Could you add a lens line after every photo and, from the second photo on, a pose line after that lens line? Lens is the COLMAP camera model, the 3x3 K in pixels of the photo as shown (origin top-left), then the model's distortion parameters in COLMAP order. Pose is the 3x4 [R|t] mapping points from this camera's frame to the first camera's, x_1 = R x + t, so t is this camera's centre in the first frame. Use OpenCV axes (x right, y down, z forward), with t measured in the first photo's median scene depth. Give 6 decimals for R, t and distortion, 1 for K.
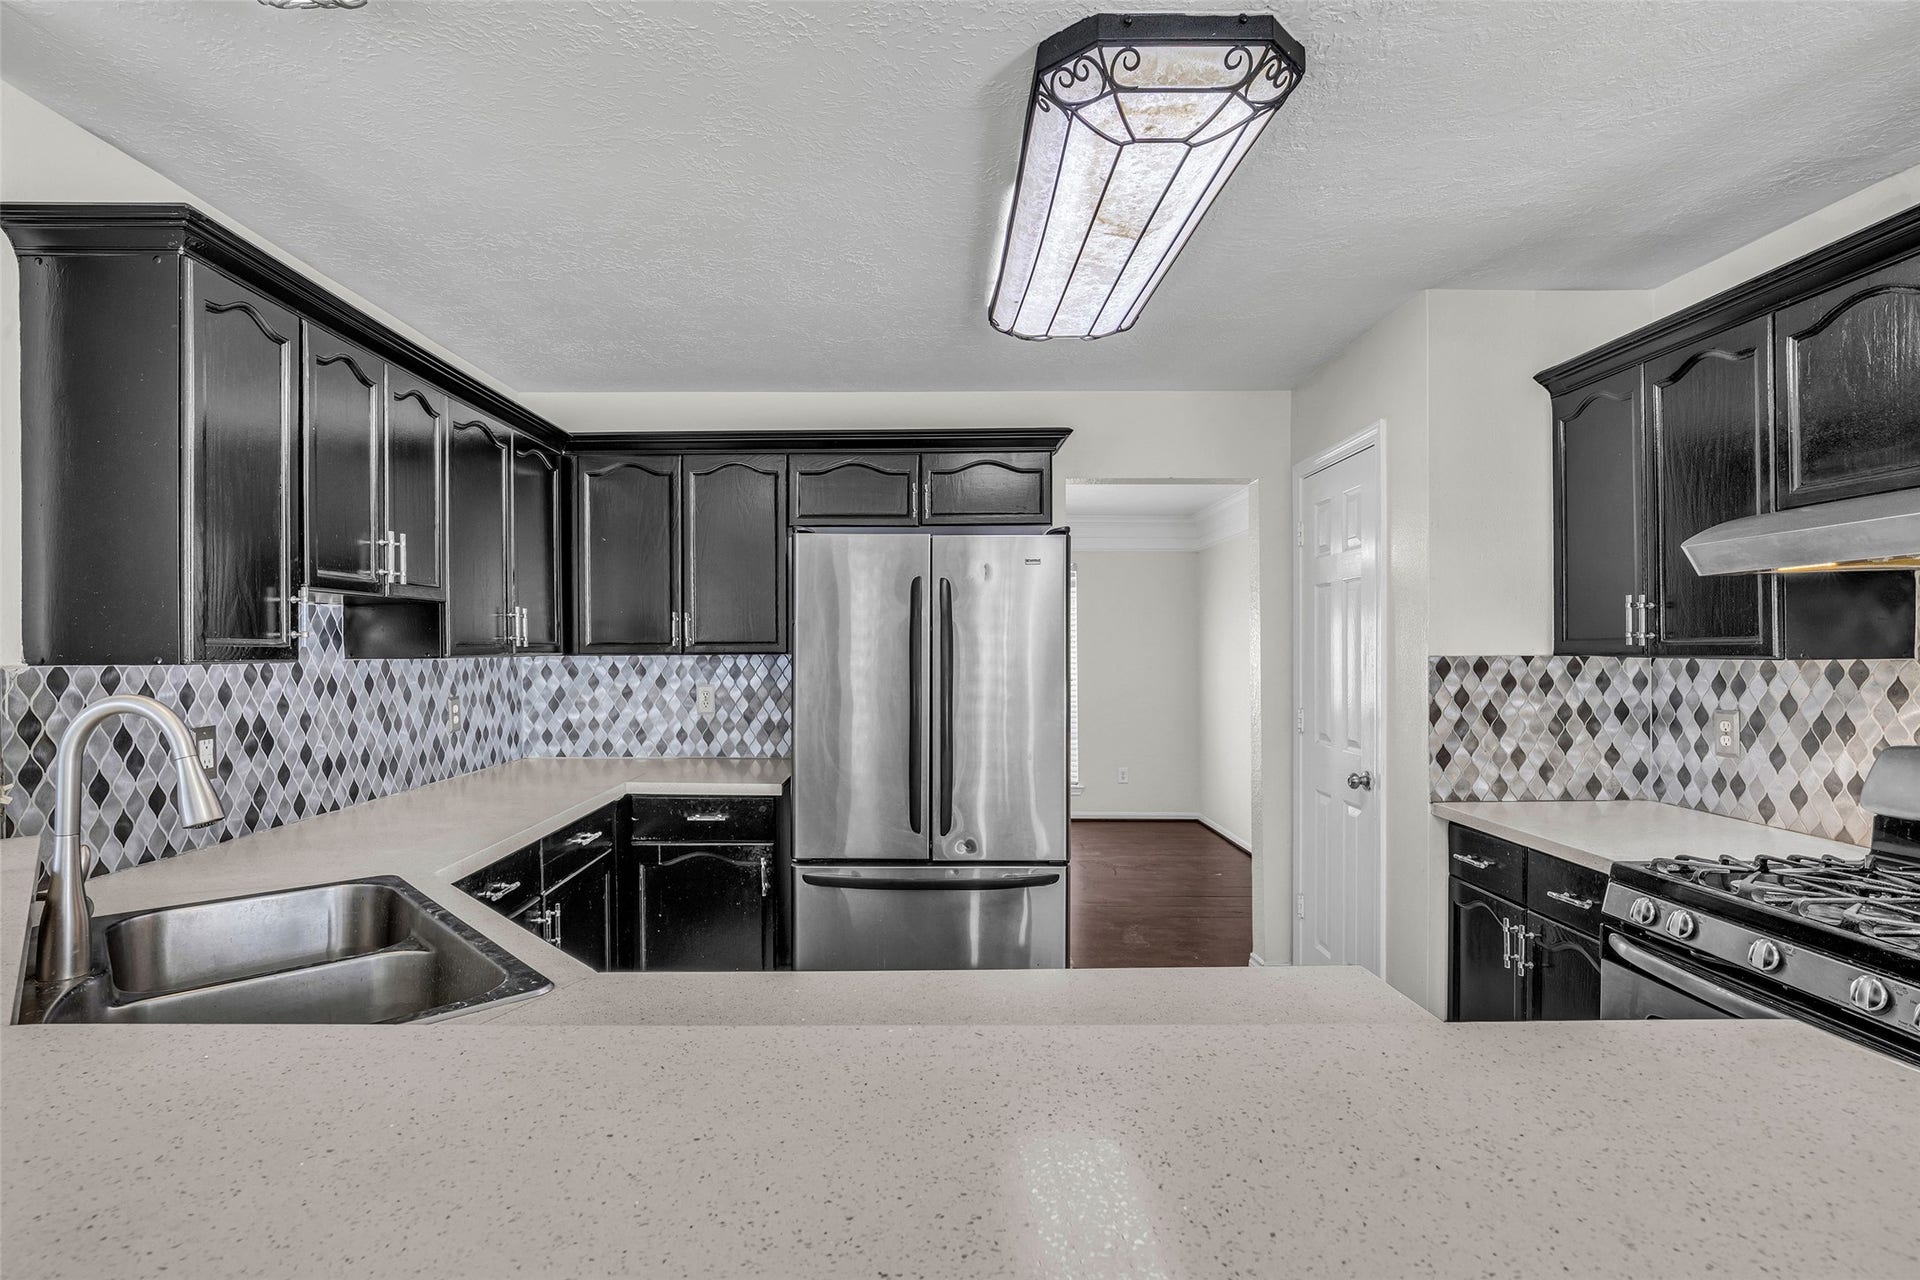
lens RADIAL K [[882.0, 0, 960.0], [0, 882.0, 640.0], [0, 0, 1]] dist [-0.001285, -0.000776]
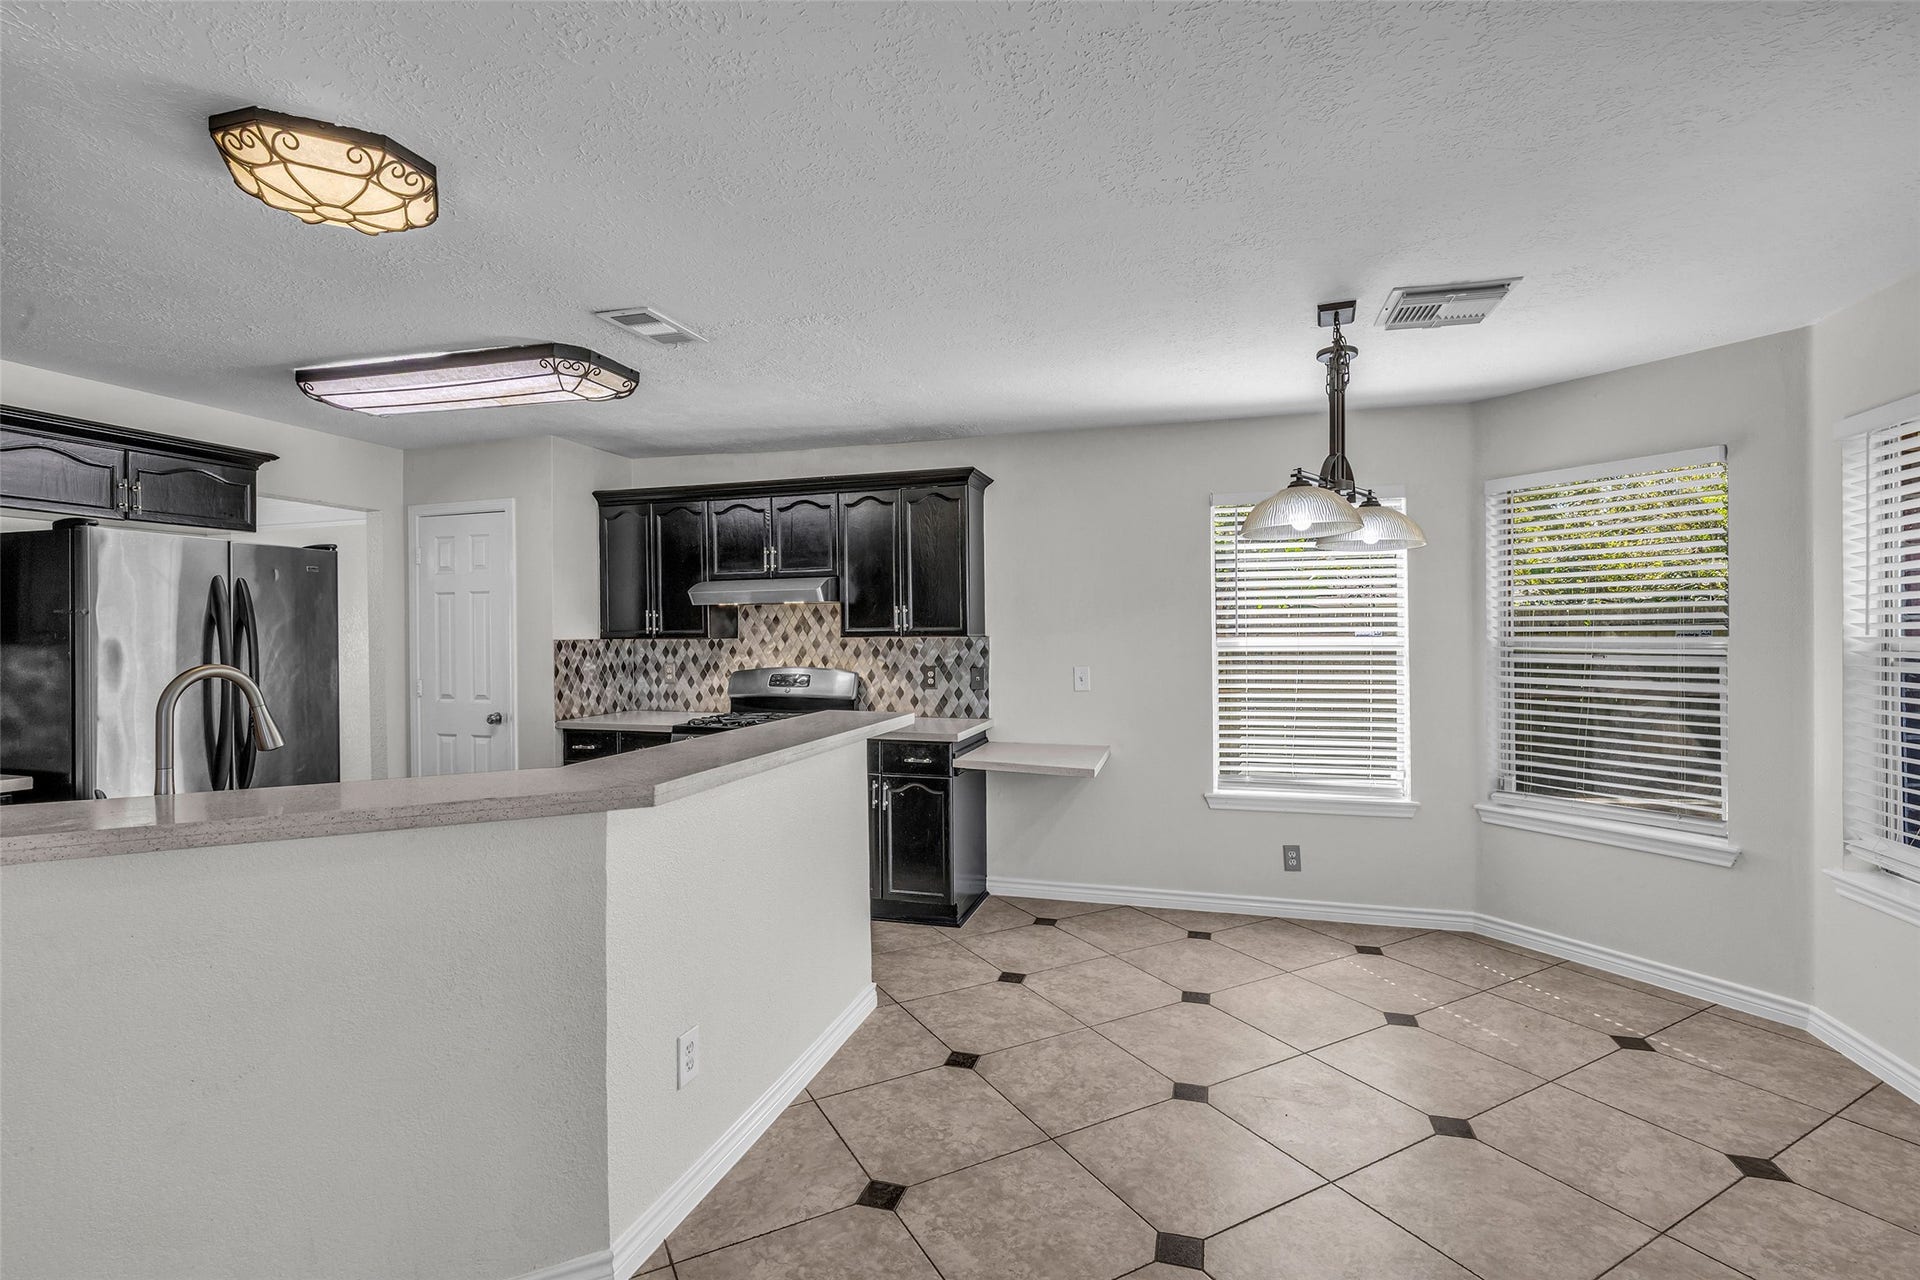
lens RADIAL K [[882.0, 0, 960.0], [0, 882.0, 640.0], [0, 0, 1]] dist [-0.001285, -0.000776]
pose [[0.323237, -0.011106, 0.946253, -0.908873], [-0.001708, 0.999923, 0.012320, -0.005541], [-0.946316, -0.005599, 0.323193, -0.368820]]
